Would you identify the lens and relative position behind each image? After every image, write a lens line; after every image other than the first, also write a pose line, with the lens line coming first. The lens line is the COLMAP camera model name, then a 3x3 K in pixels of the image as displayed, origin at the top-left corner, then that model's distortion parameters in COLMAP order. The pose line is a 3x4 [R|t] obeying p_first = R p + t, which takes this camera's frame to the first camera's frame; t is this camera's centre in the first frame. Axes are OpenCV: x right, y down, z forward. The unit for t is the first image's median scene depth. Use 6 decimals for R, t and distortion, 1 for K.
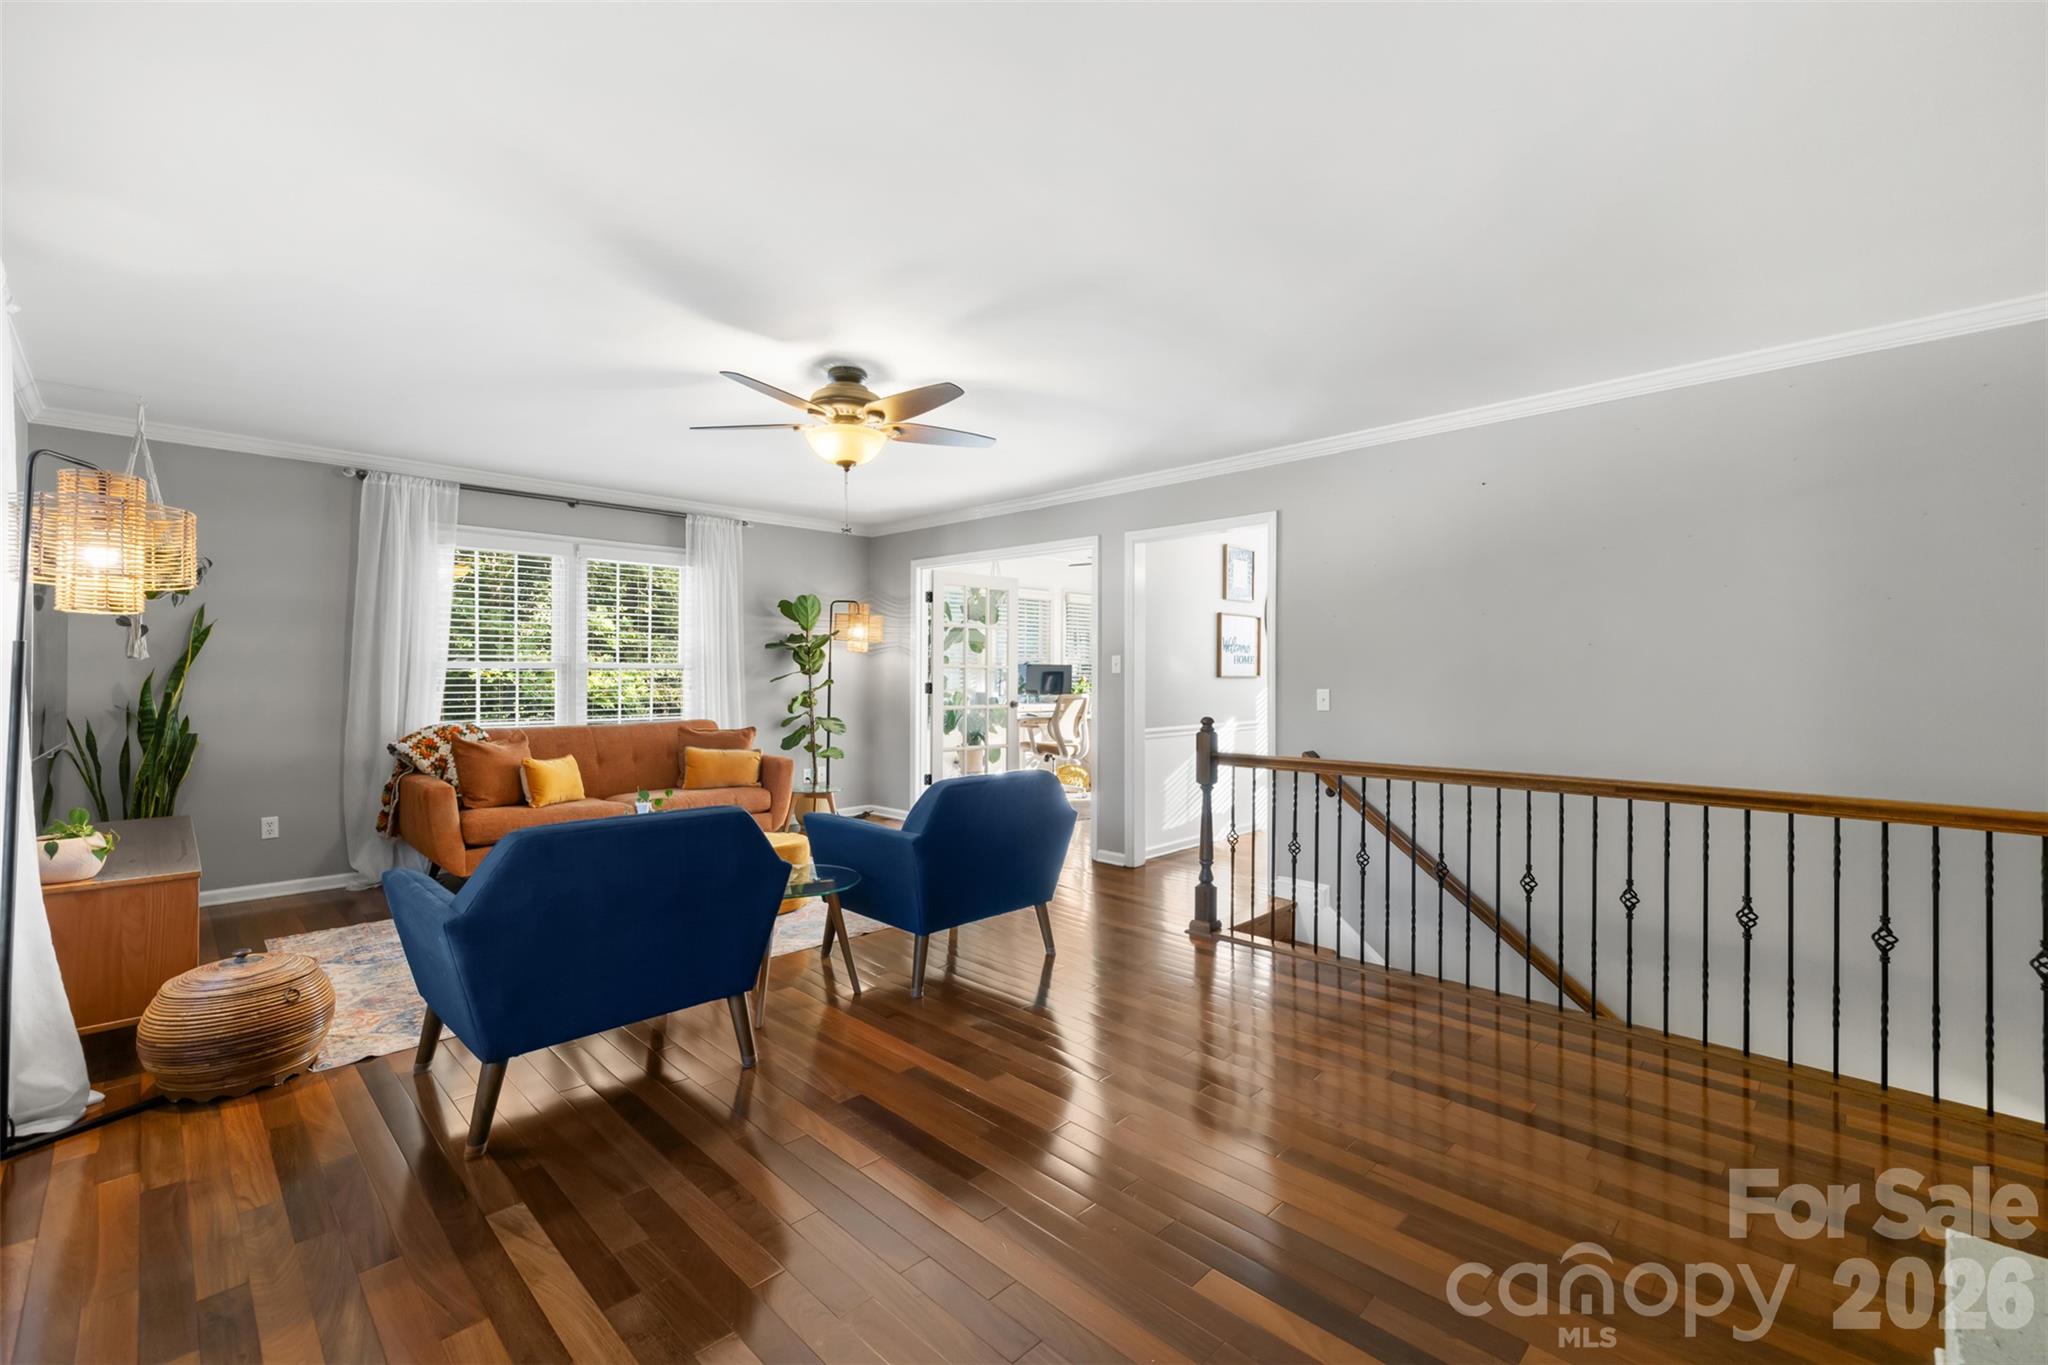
lens RADIAL K [[862.5, 0, 1025.3], [0, 862.5, 667.9], [0, 0, 1]] dist [0.001390, -0.000057]
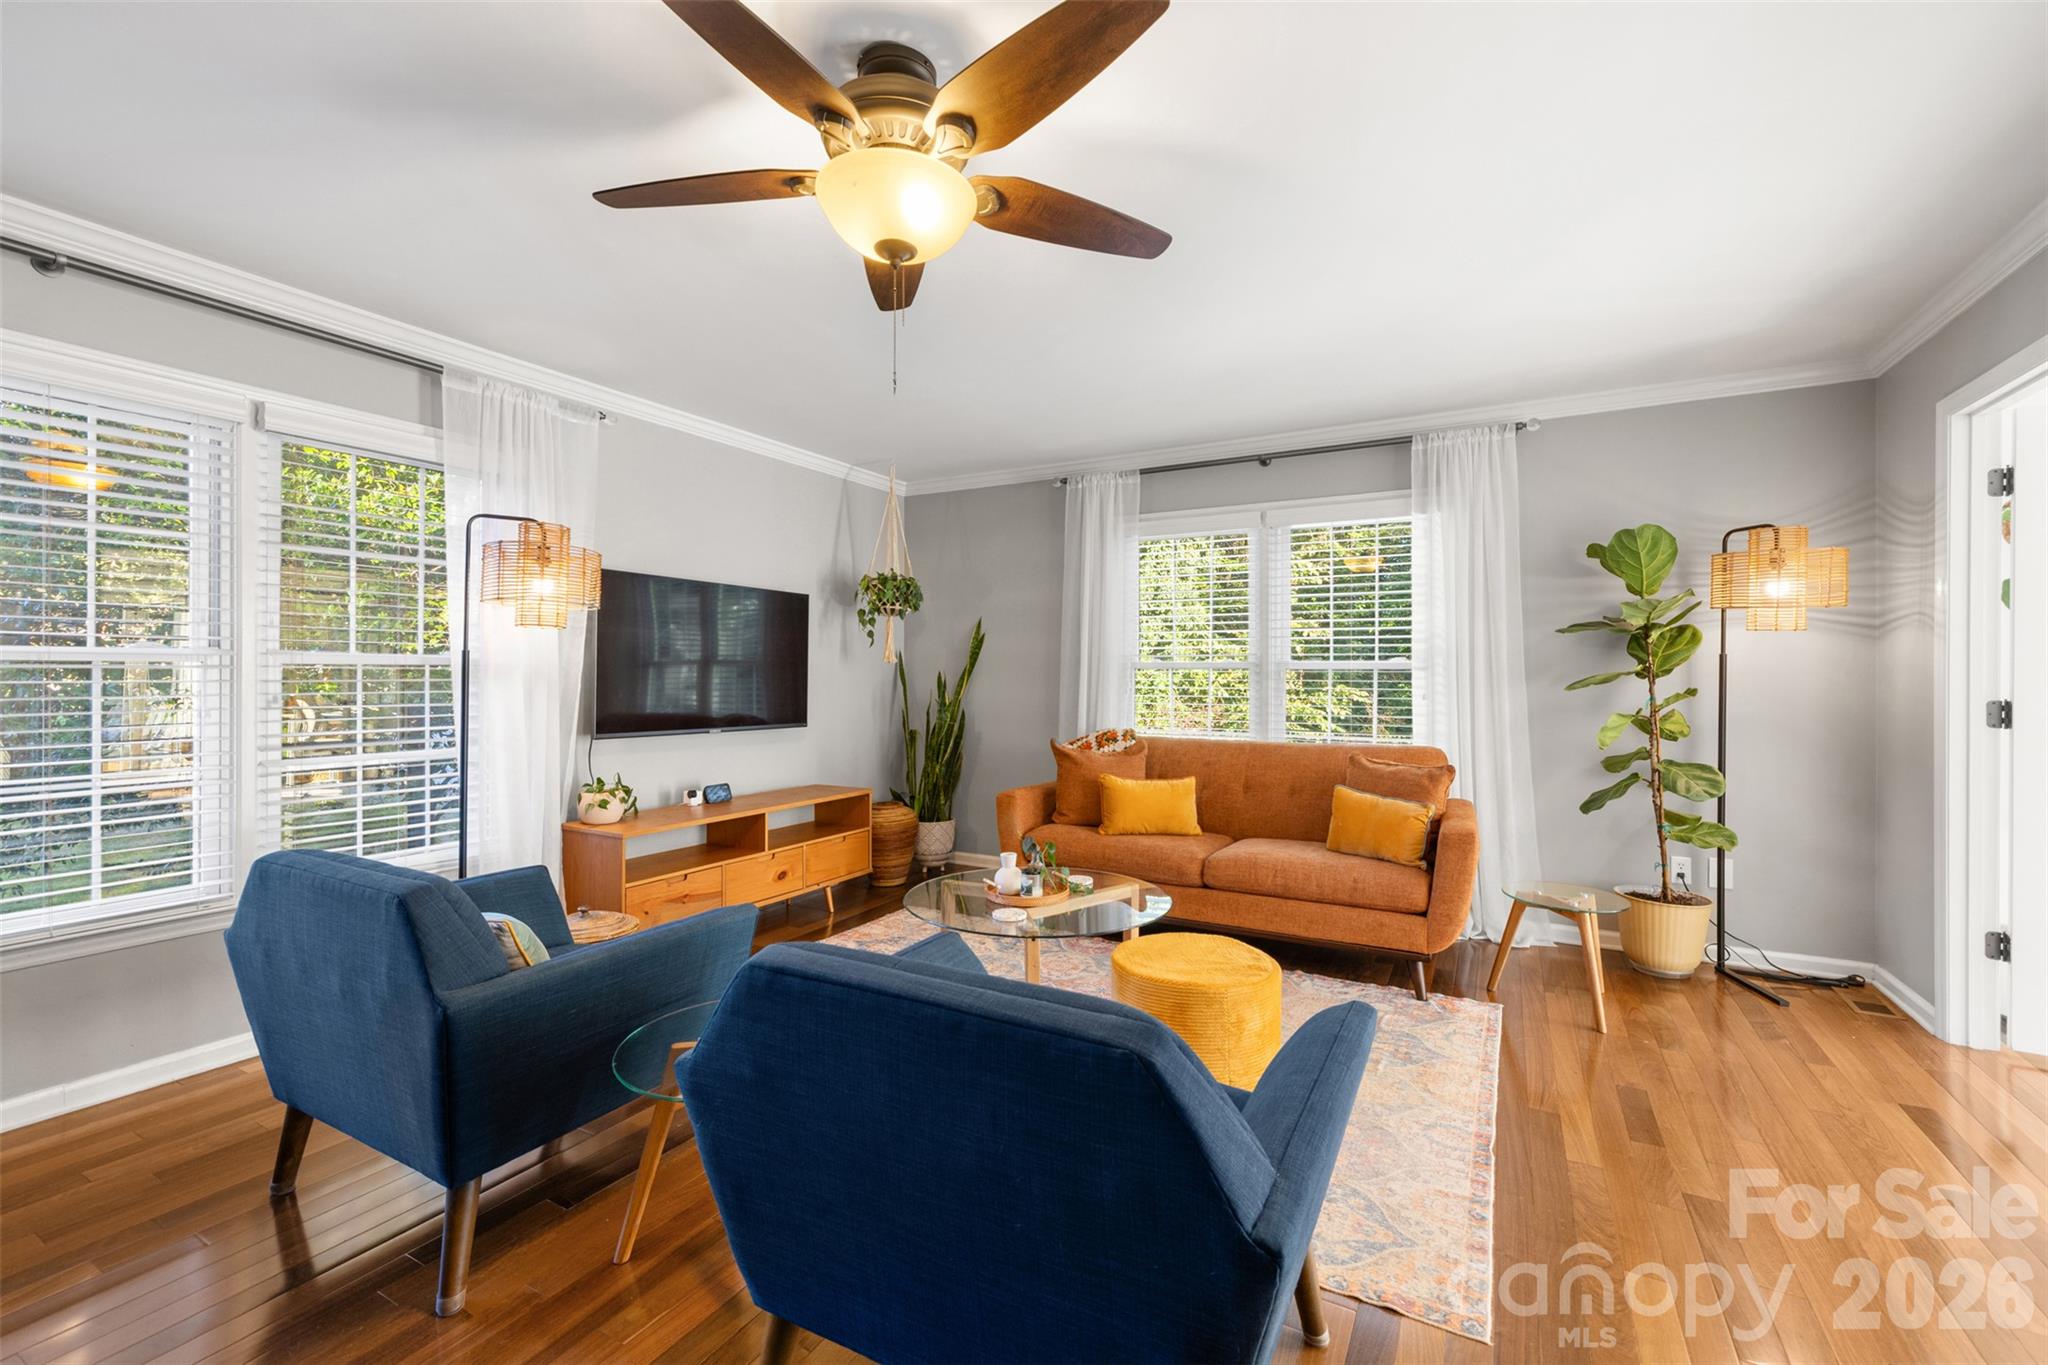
lens RADIAL K [[862.5, 0, 1024.9], [0, 862.5, 675.5], [0, 0, 1]] dist [0.001390, -0.000057]
pose [[0.262853, 0.001187, -0.964835, 0.172291], [0.000783, 0.999999, 0.001444, 0.005145], [0.964836, -0.001135, 0.262851, 0.537557]]
